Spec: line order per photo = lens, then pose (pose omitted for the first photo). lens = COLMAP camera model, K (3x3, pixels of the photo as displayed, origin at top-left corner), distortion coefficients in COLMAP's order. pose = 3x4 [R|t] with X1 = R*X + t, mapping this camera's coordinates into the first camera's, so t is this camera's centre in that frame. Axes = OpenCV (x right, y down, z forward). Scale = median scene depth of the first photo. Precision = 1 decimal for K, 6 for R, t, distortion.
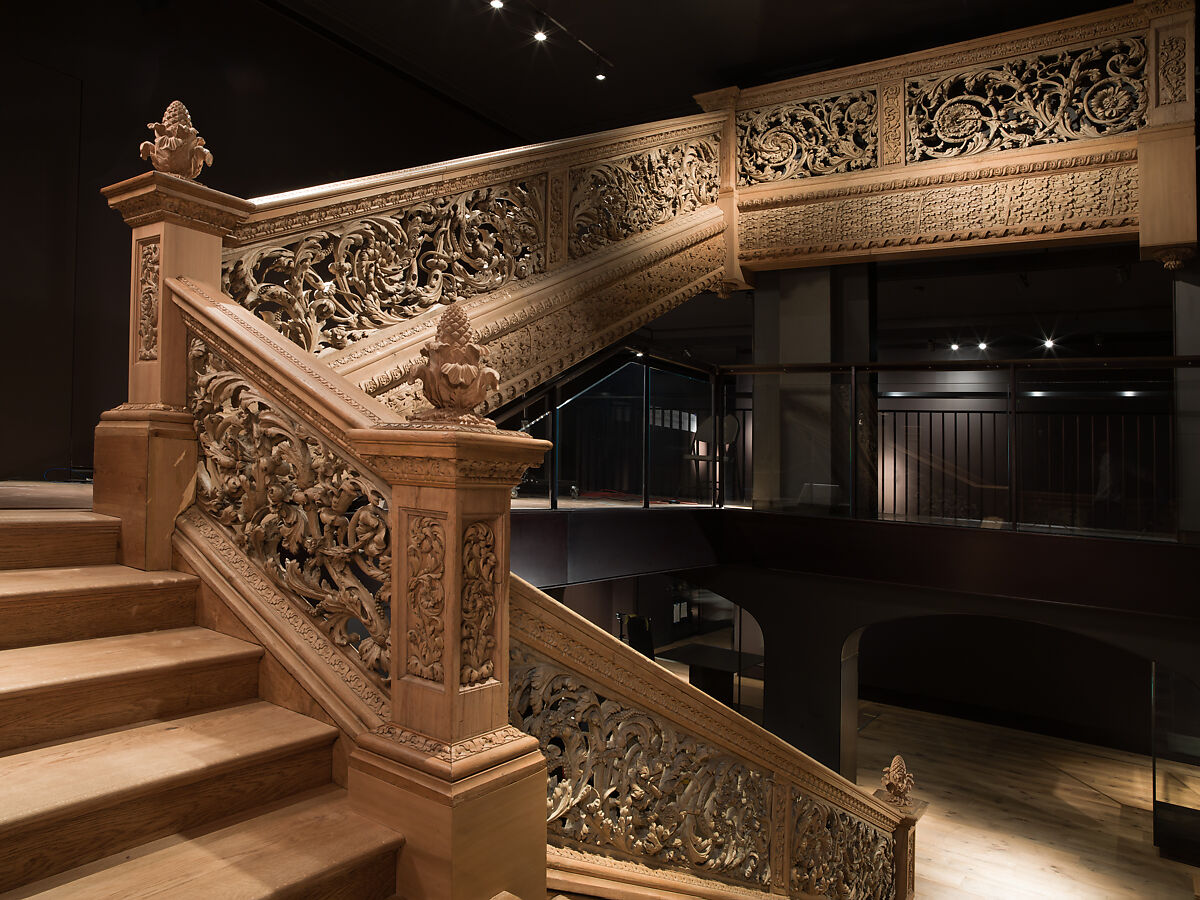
lens RADIAL K [[757.2, 0, 601.7], [0, 757.2, 415.6], [0, 0, 1]] dist [-0.069404, 0.052097]
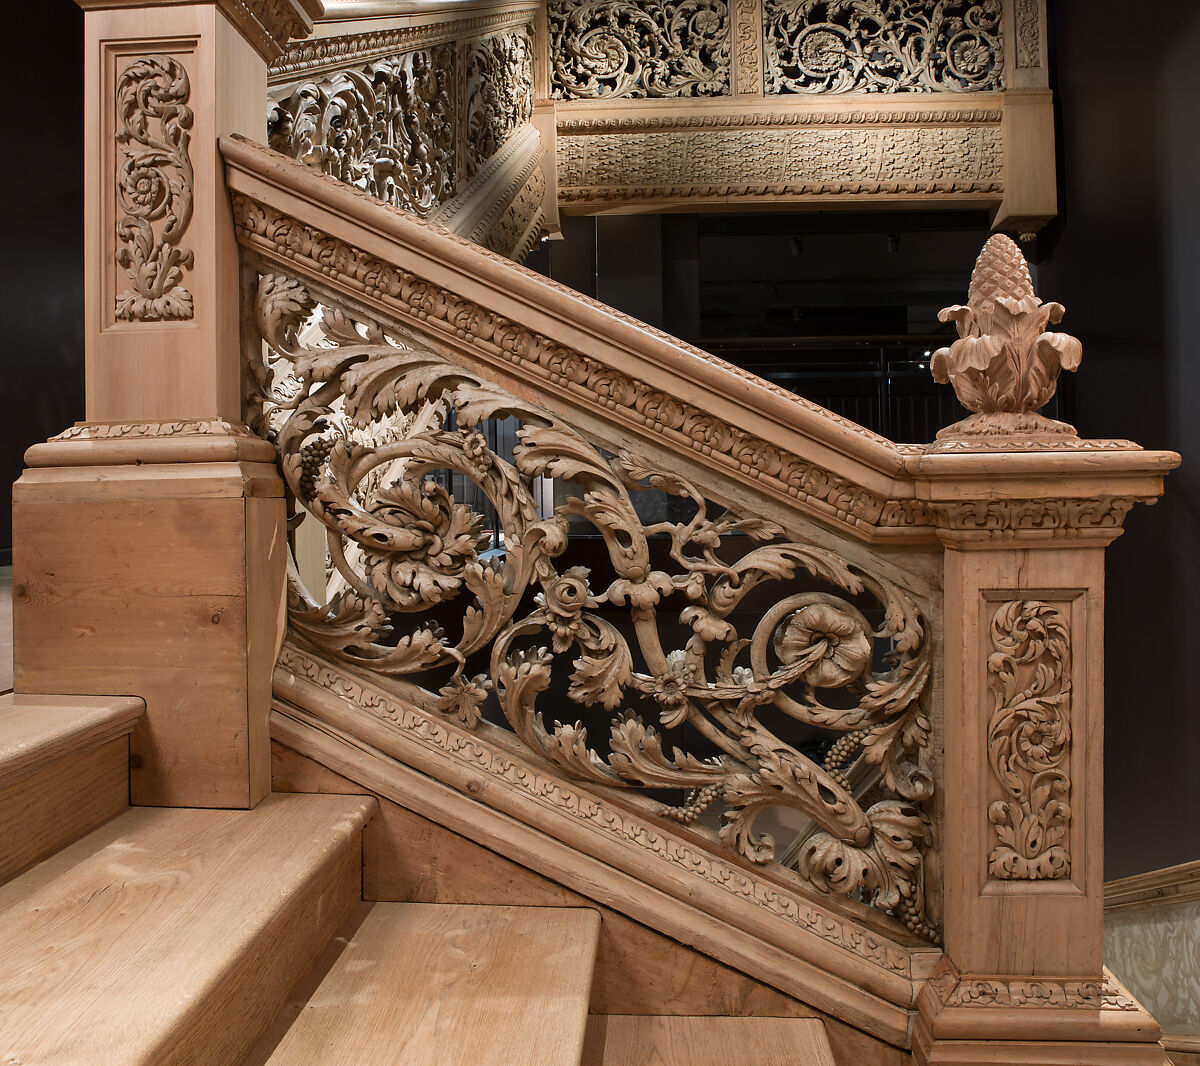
lens RADIAL K [[982.7, 0, 601.7], [0, 982.7, 416.3], [0, 0, 1]] dist [-0.119675, 0.119709]
pose [[0.878449, -0.034730, 0.476573, -0.258759], [0.032335, 0.999390, 0.013227, -0.007399], [-0.476741, 0.003791, 0.879036, 0.154385]]
